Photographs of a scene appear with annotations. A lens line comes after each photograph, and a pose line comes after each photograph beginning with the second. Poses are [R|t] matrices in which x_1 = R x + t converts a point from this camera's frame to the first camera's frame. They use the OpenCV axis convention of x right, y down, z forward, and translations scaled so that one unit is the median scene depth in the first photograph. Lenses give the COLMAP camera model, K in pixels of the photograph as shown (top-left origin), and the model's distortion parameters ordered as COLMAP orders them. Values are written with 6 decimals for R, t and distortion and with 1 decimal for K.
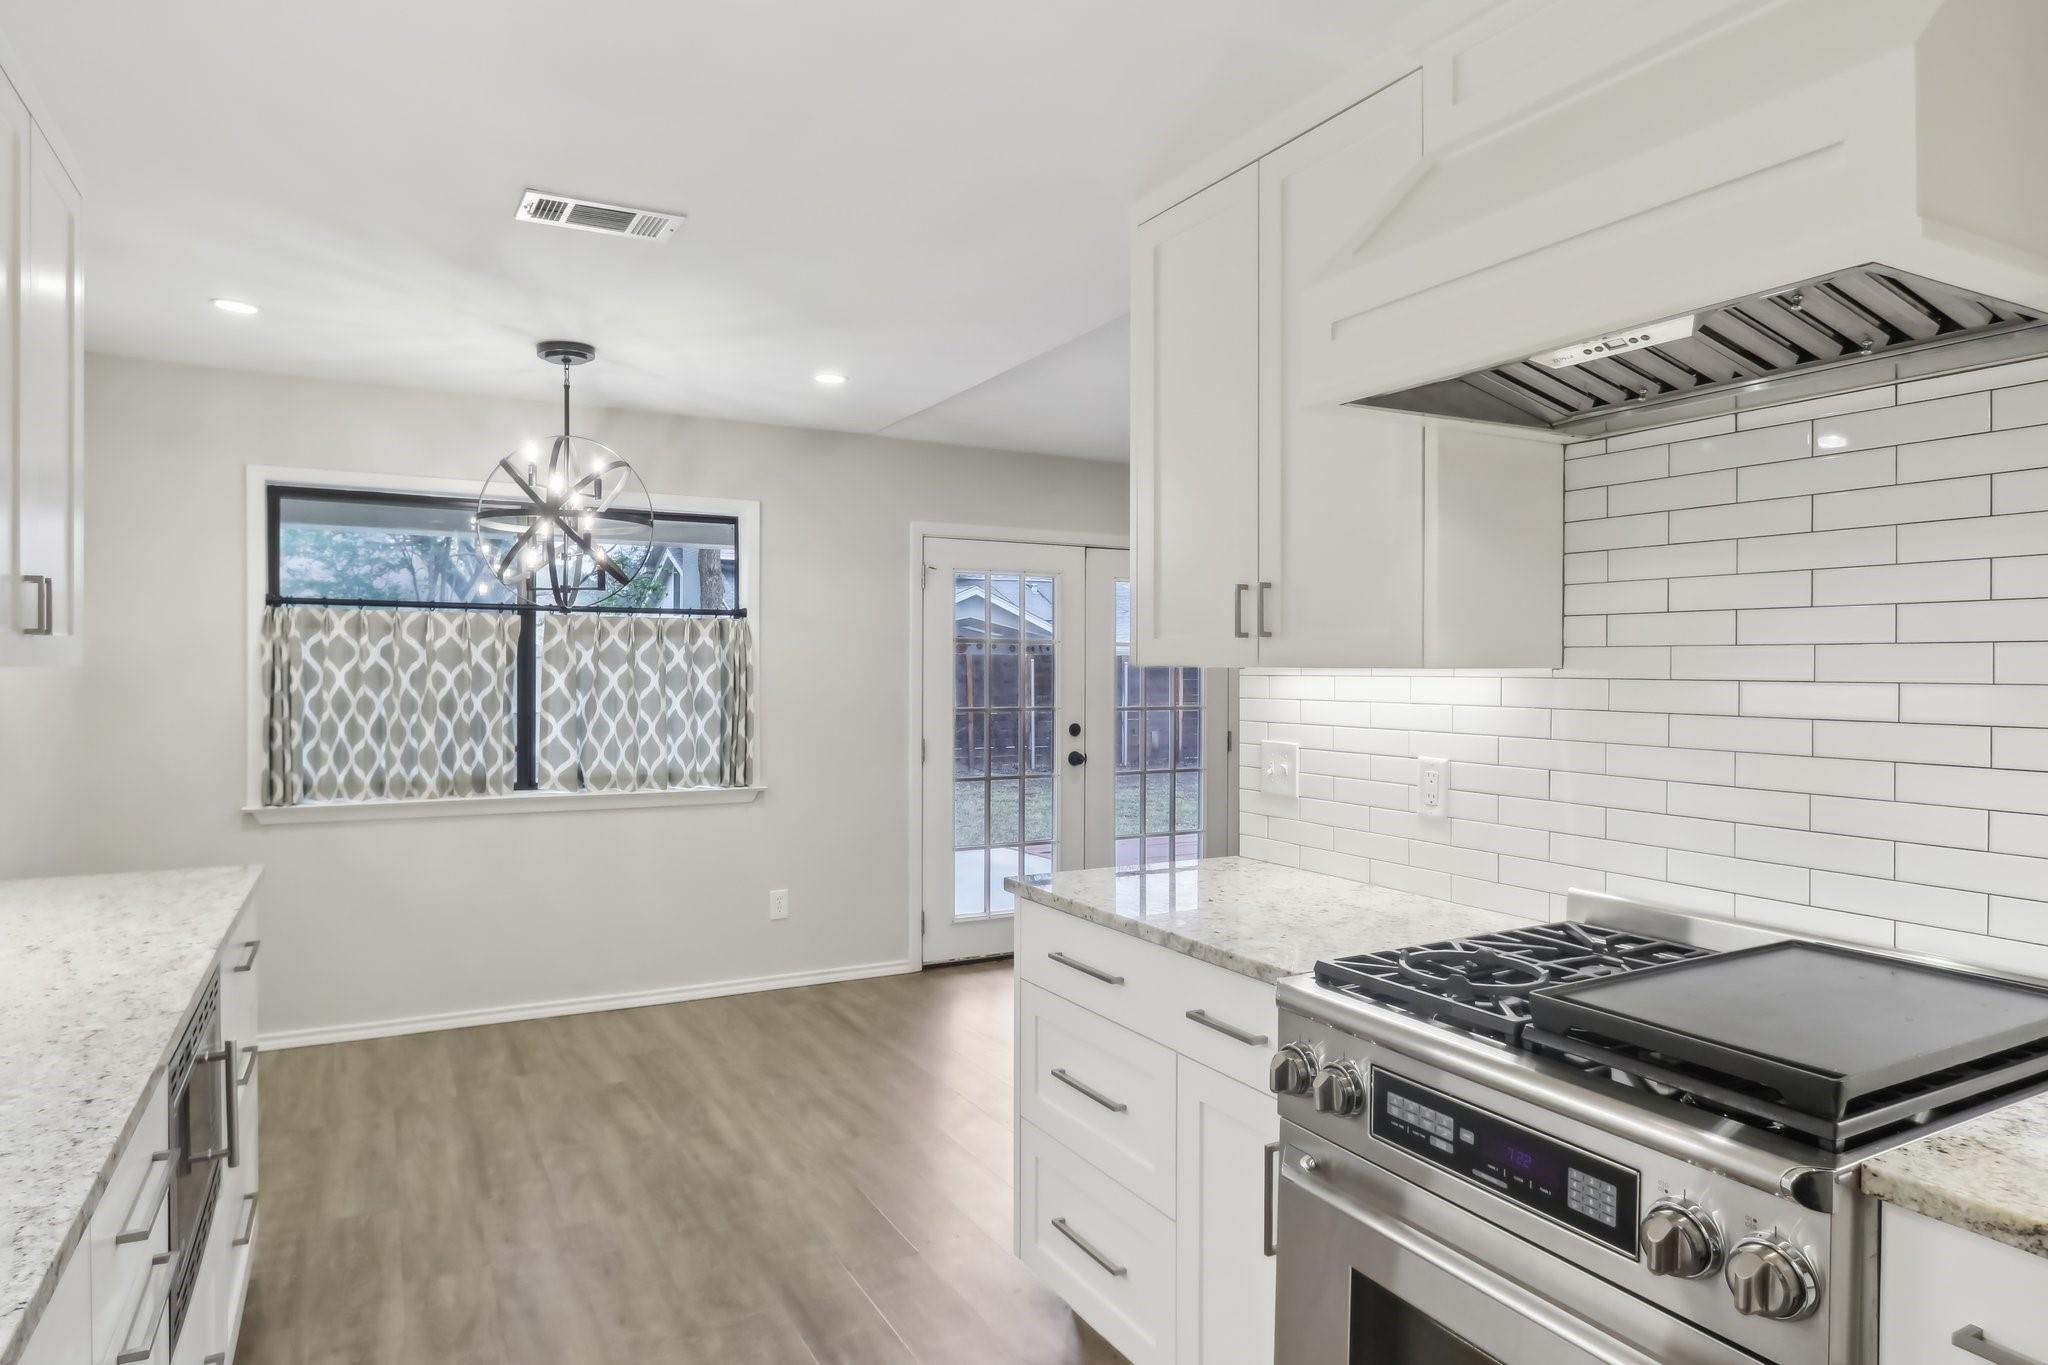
lens RADIAL K [[1190.2, 0, 992.3], [0, 1190.2, 675.1], [0, 0, 1]] dist [-0.005855, 0.002788]
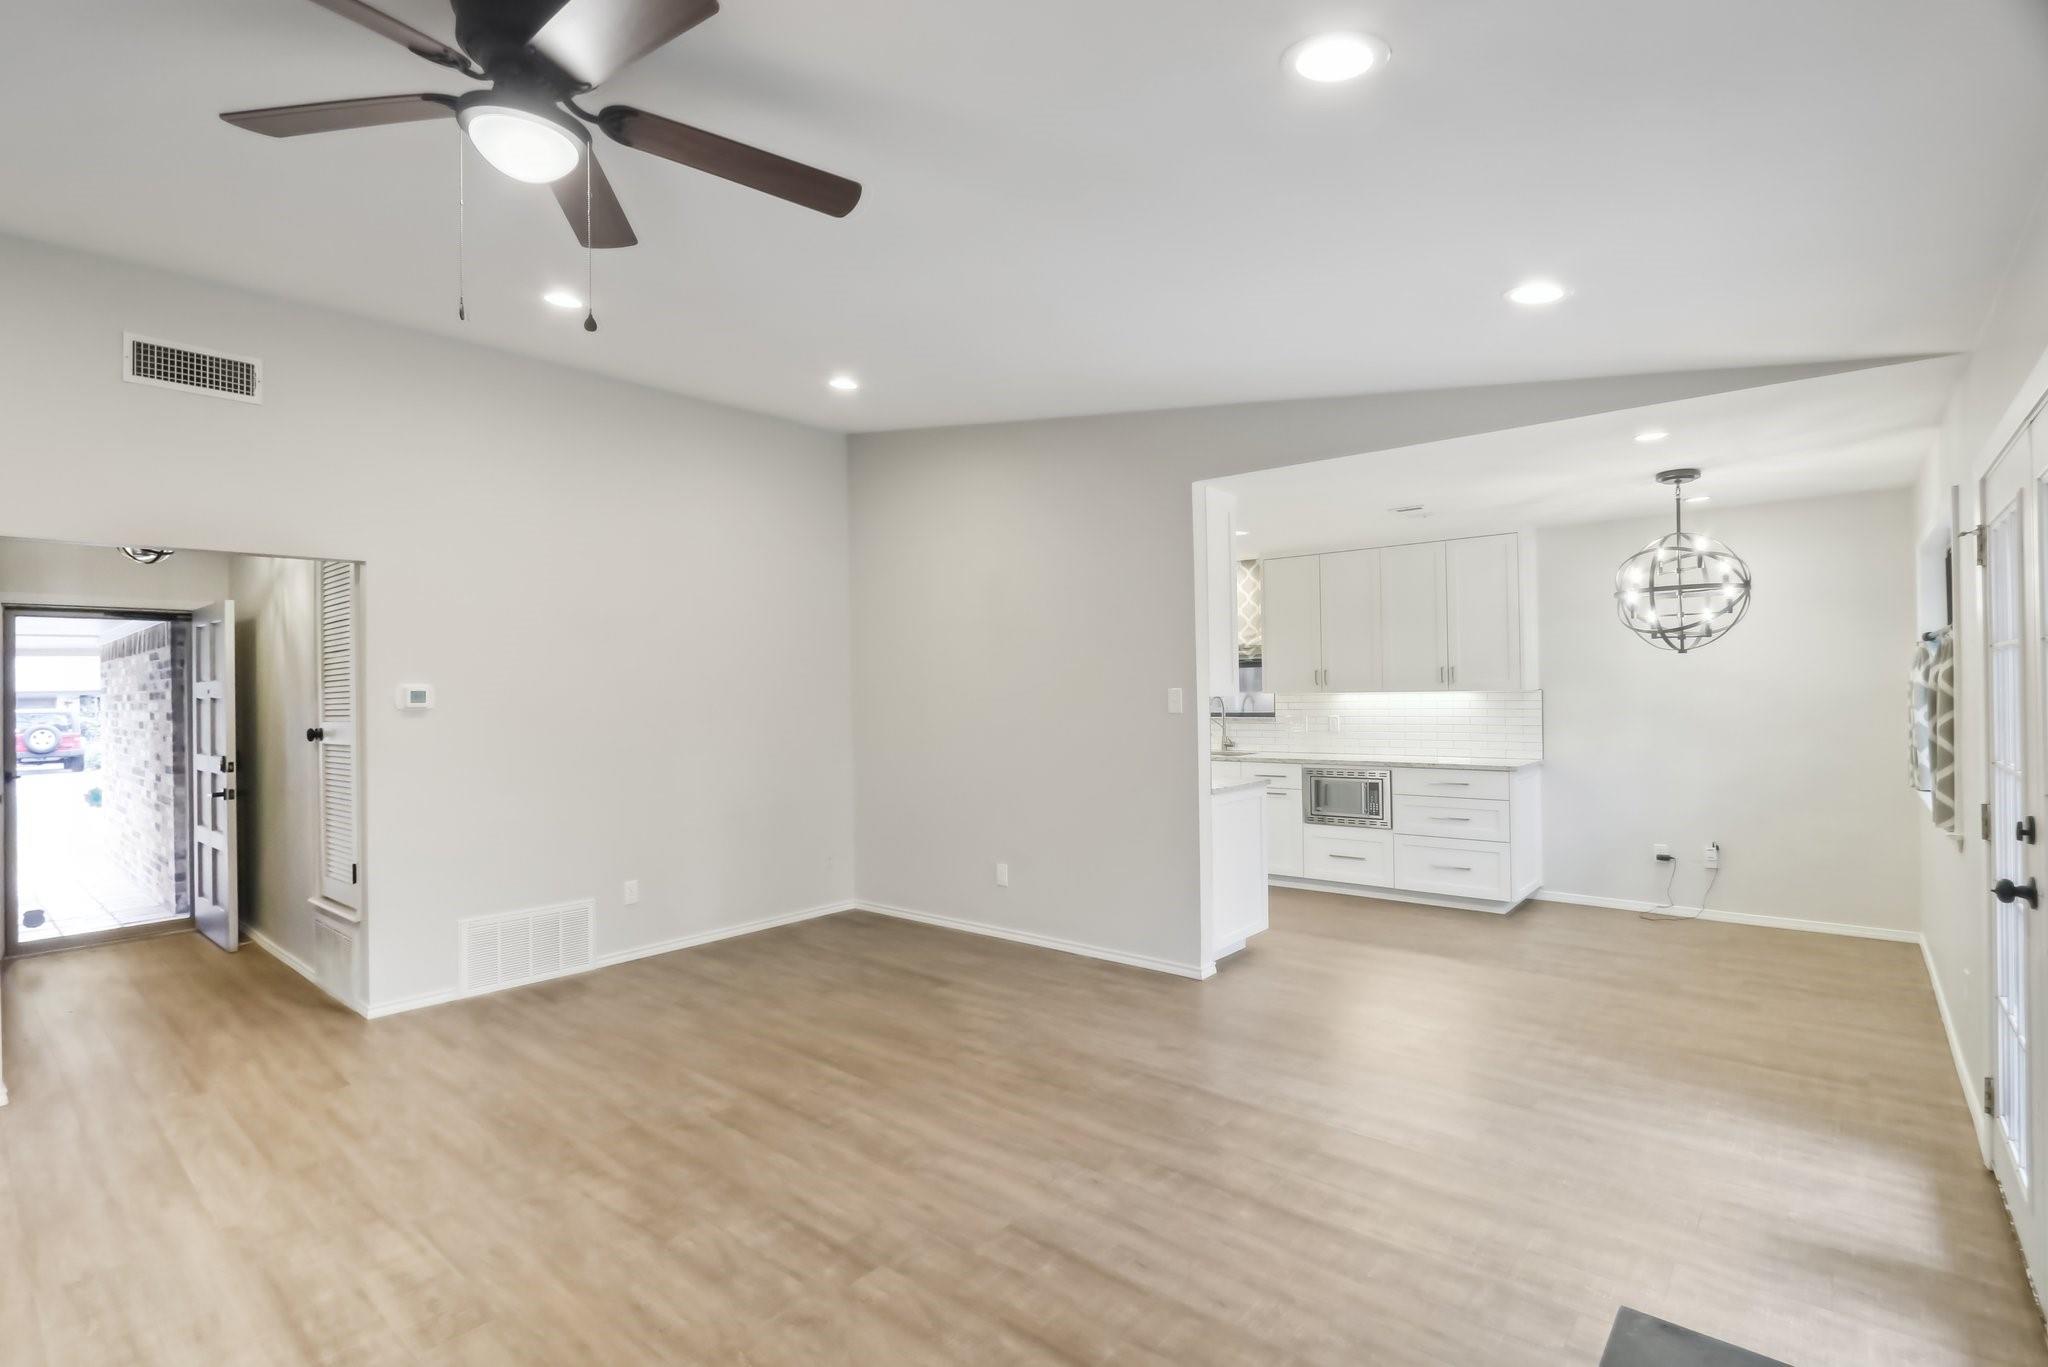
lens RADIAL K [[964.1, 0, 992.8], [0, 964.1, 692.5], [0, 0, 1]] dist [-0.013317, 0.000177]
pose [[-0.933563, 0.012653, -0.358189, 0.886074], [0.011554, 0.999920, 0.005207, -0.020093], [0.358226, 0.000722, -0.933635, 1.855900]]
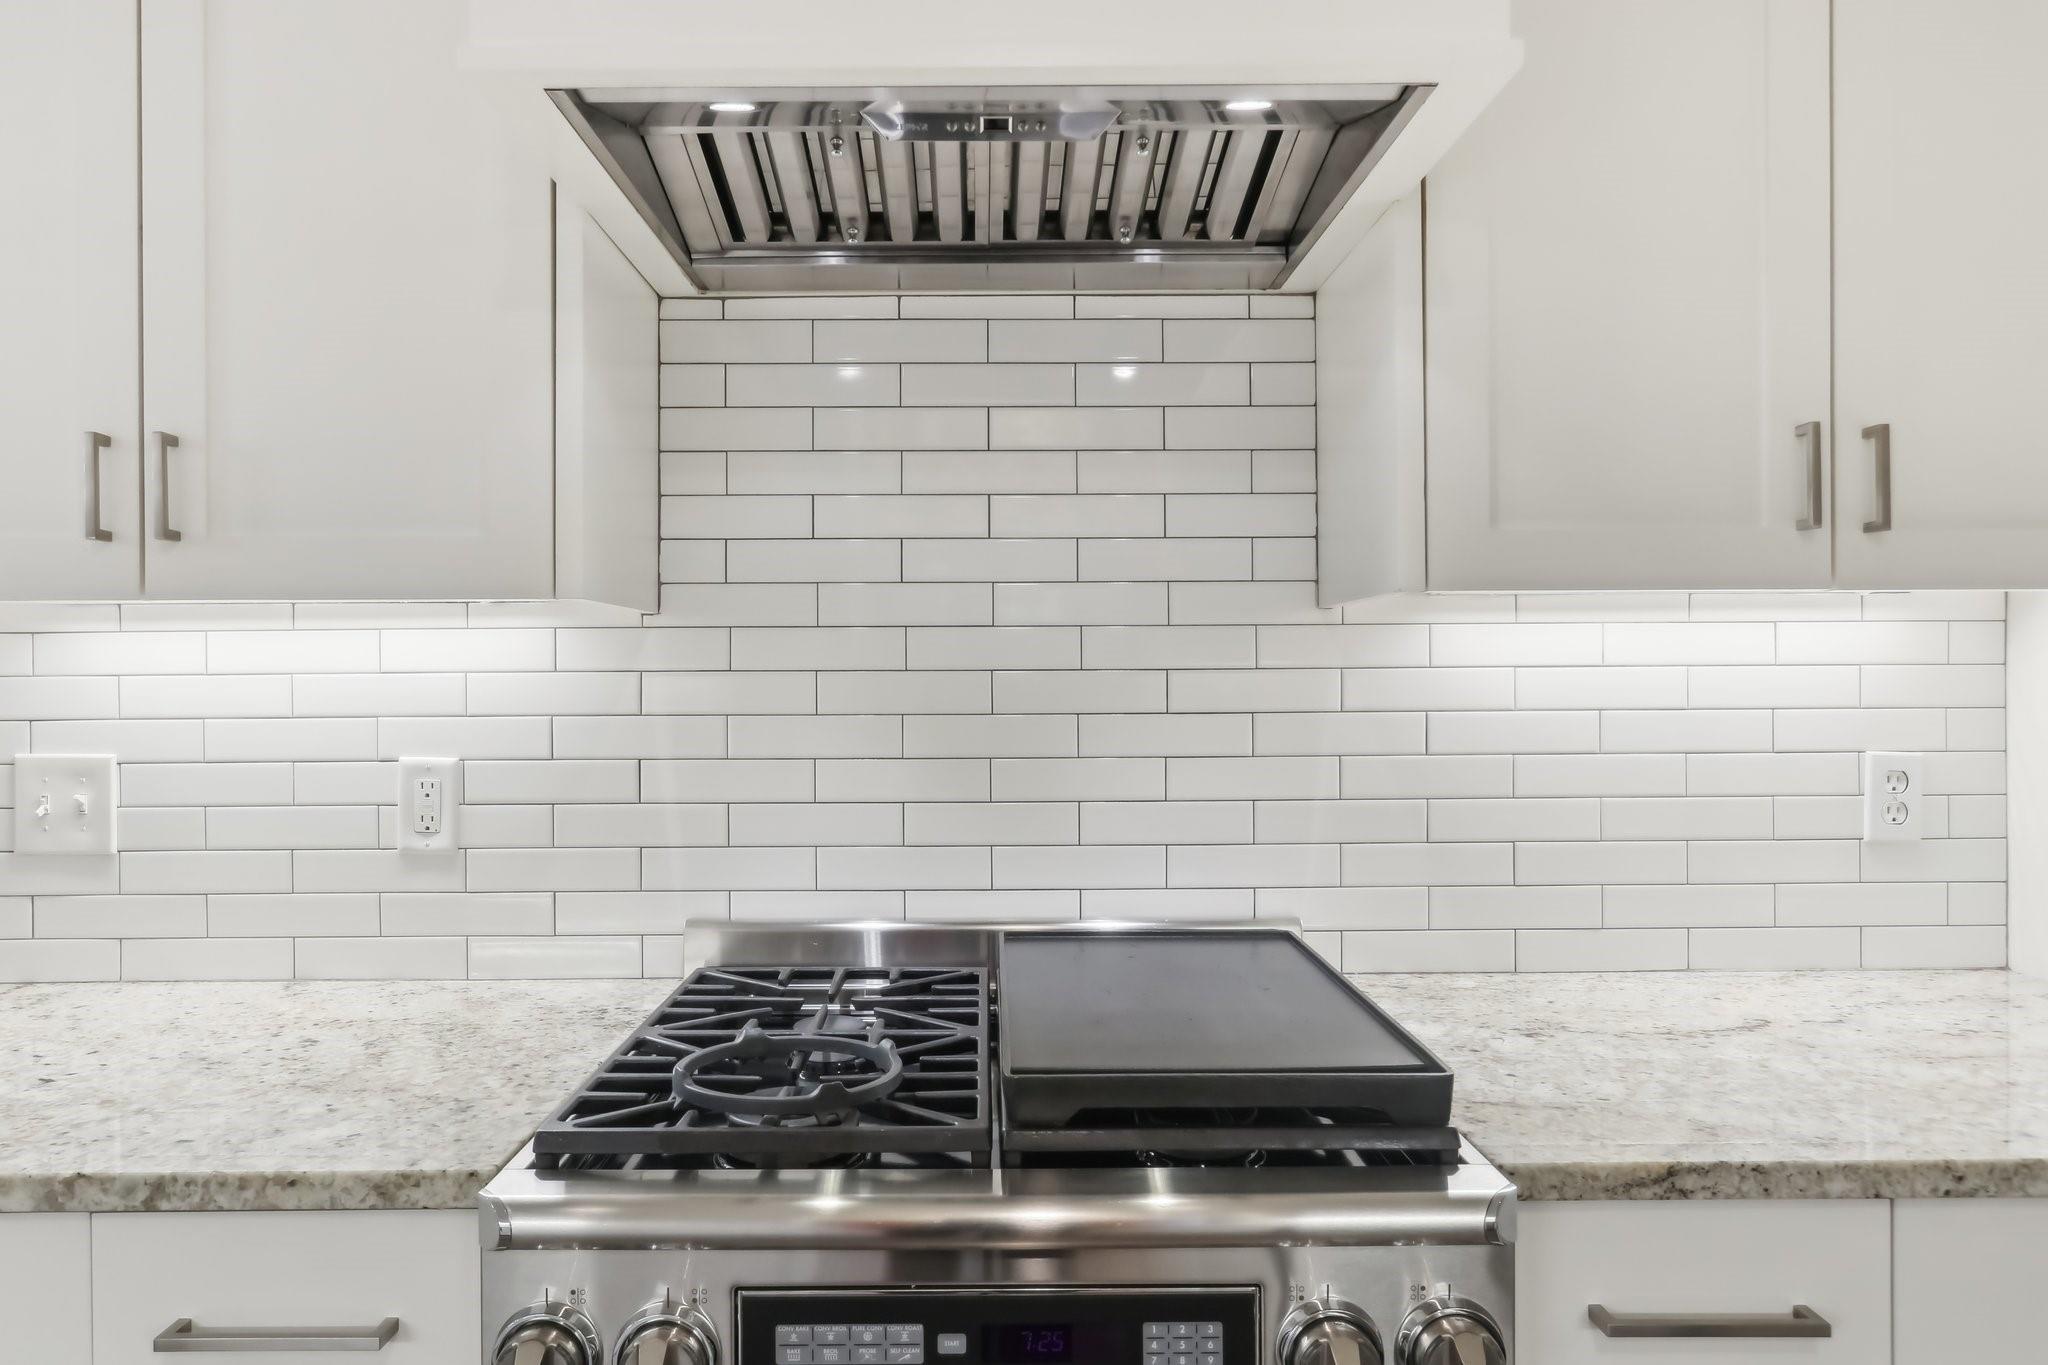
lens RADIAL K [[1321.9, 0, 1030.1], [0, 1321.9, 680.0], [0, 0, 1]] dist [-0.004388, -0.000577]
pose [[0.459841, -0.008088, 0.887964, -0.064675], [0.013824, 0.999903, 0.001948, 0.019746], [-0.887894, 0.011380, 0.459908, 0.247127]]
